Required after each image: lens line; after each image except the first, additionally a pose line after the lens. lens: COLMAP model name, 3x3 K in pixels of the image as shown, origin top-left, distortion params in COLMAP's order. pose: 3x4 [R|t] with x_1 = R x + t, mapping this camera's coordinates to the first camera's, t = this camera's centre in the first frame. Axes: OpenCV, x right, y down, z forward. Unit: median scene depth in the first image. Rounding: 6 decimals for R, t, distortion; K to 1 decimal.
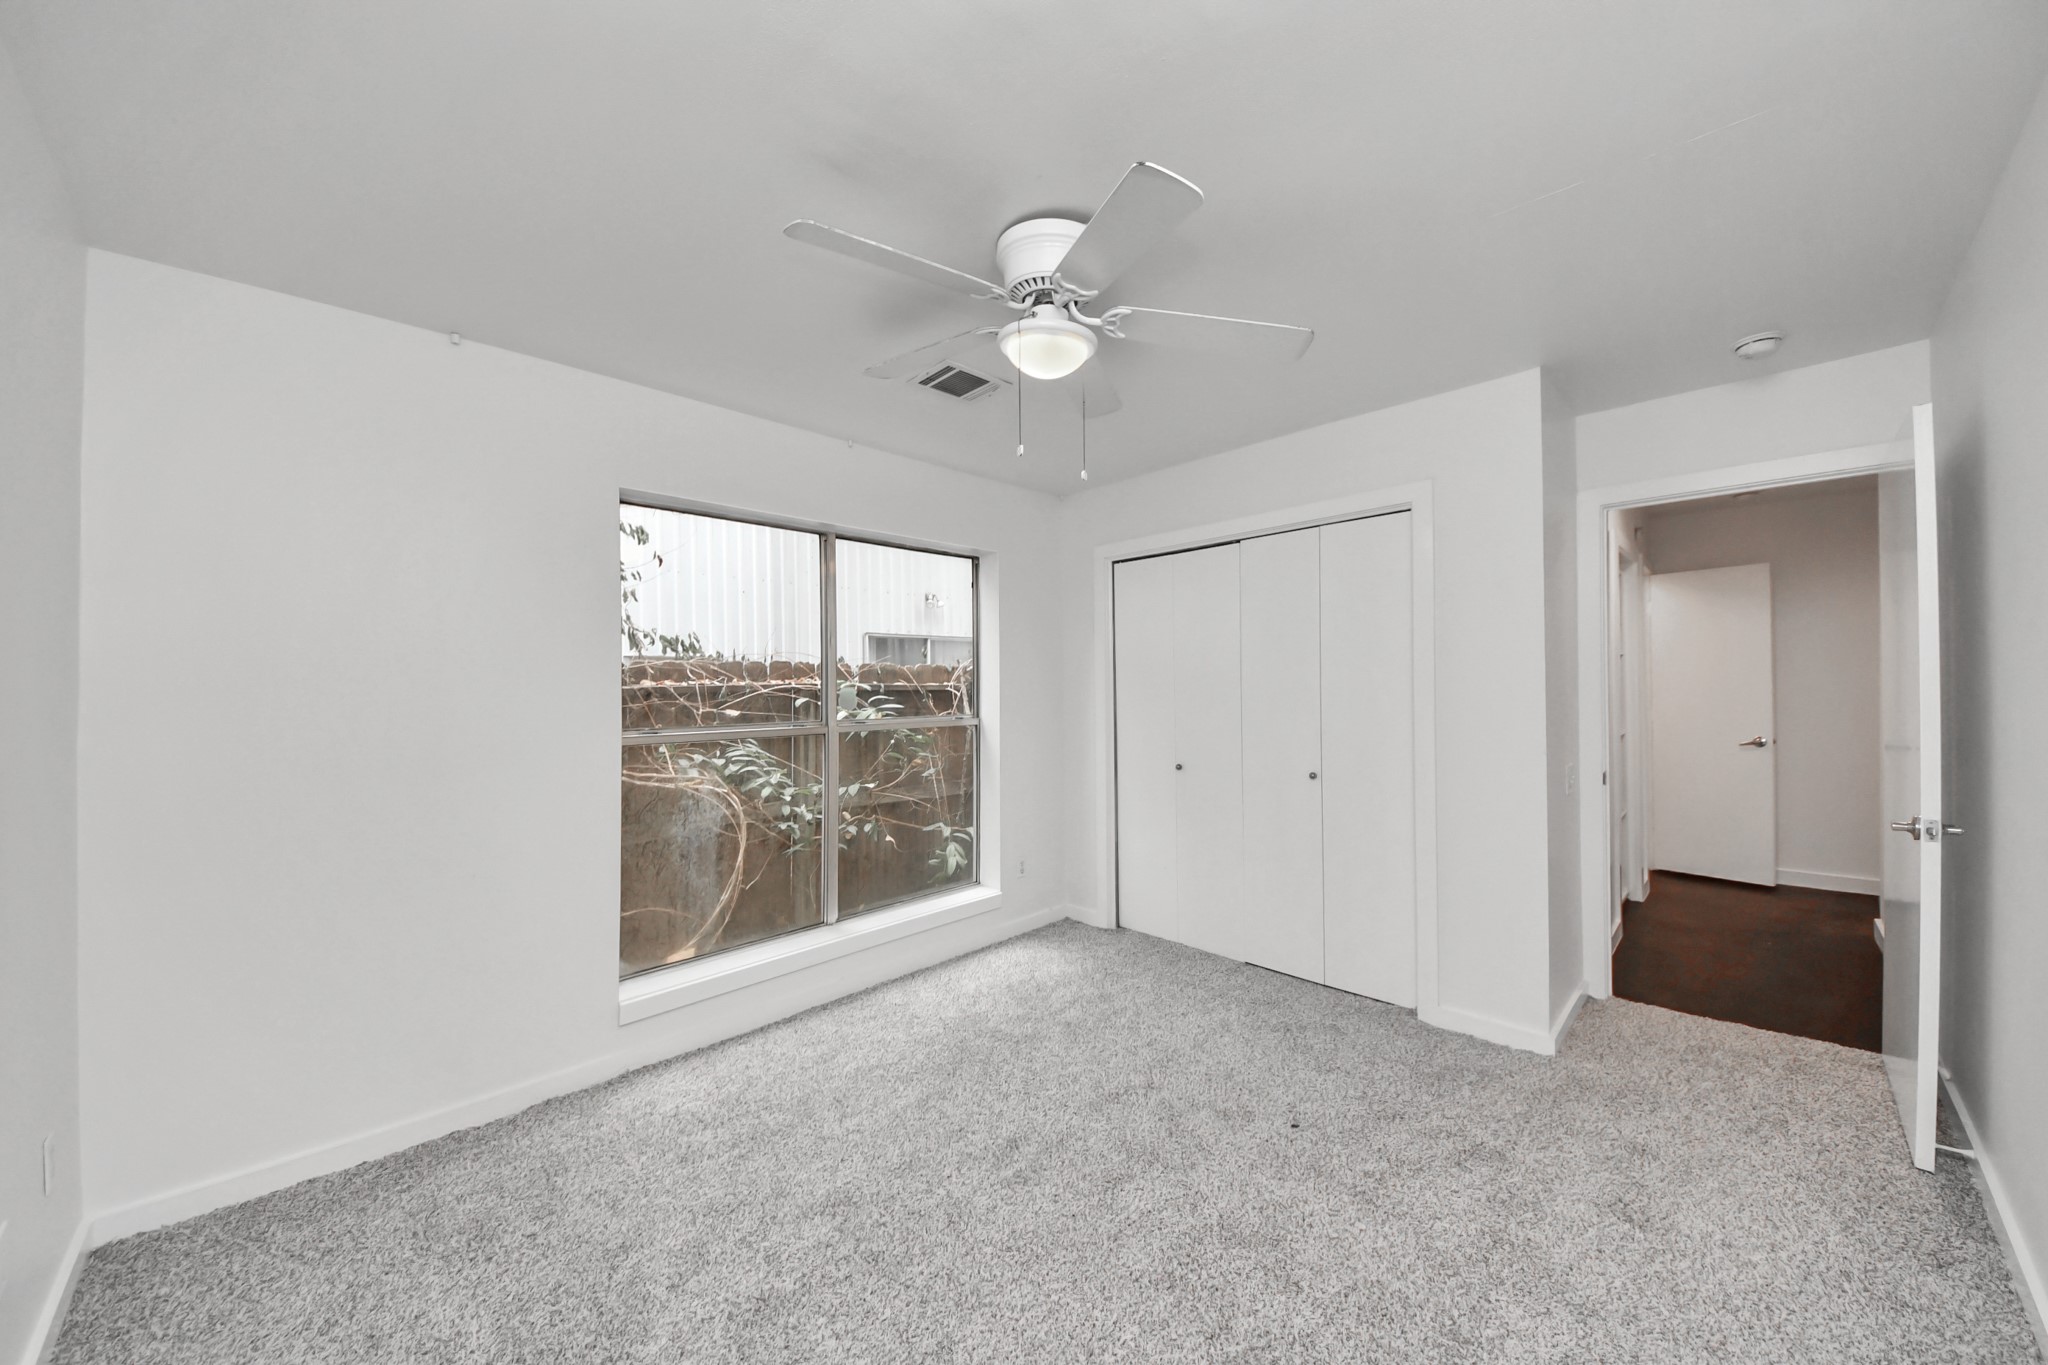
lens RADIAL K [[750.6, 0, 1010.4], [0, 750.6, 679.0], [0, 0, 1]] dist [-0.001480, -0.007109]
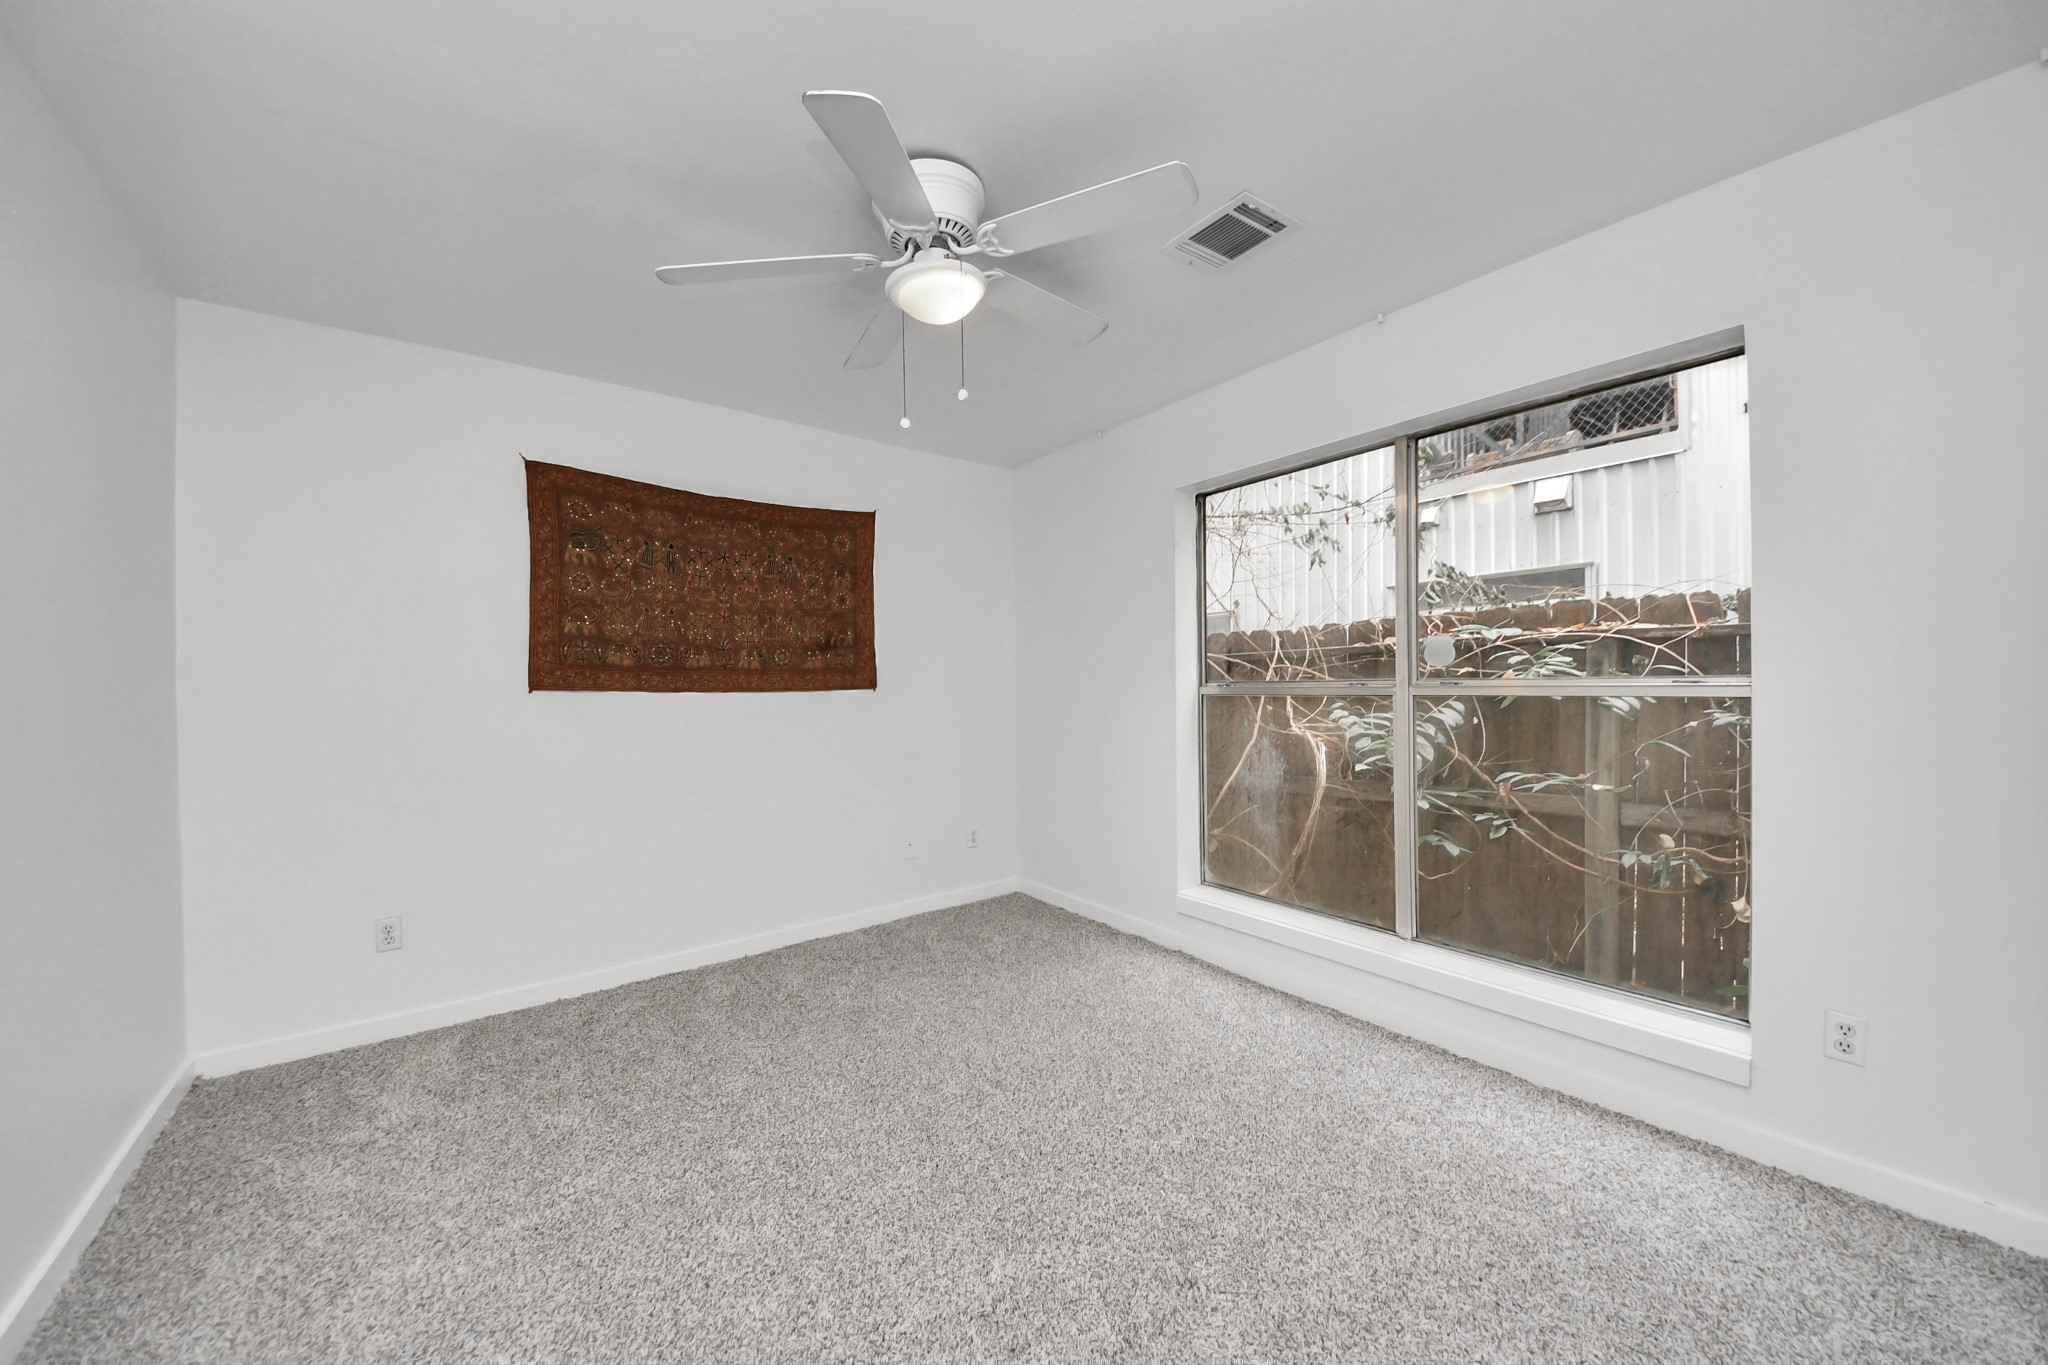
lens RADIAL K [[750.6, 0, 1010.4], [0, 750.6, 679.0], [0, 0, 1]] dist [-0.001480, -0.007109]
pose [[-0.169413, 0.012177, -0.985470, 0.654312], [0.024328, 0.999671, 0.008170, 0.043603], [0.985245, -0.022591, -0.169653, 0.800828]]
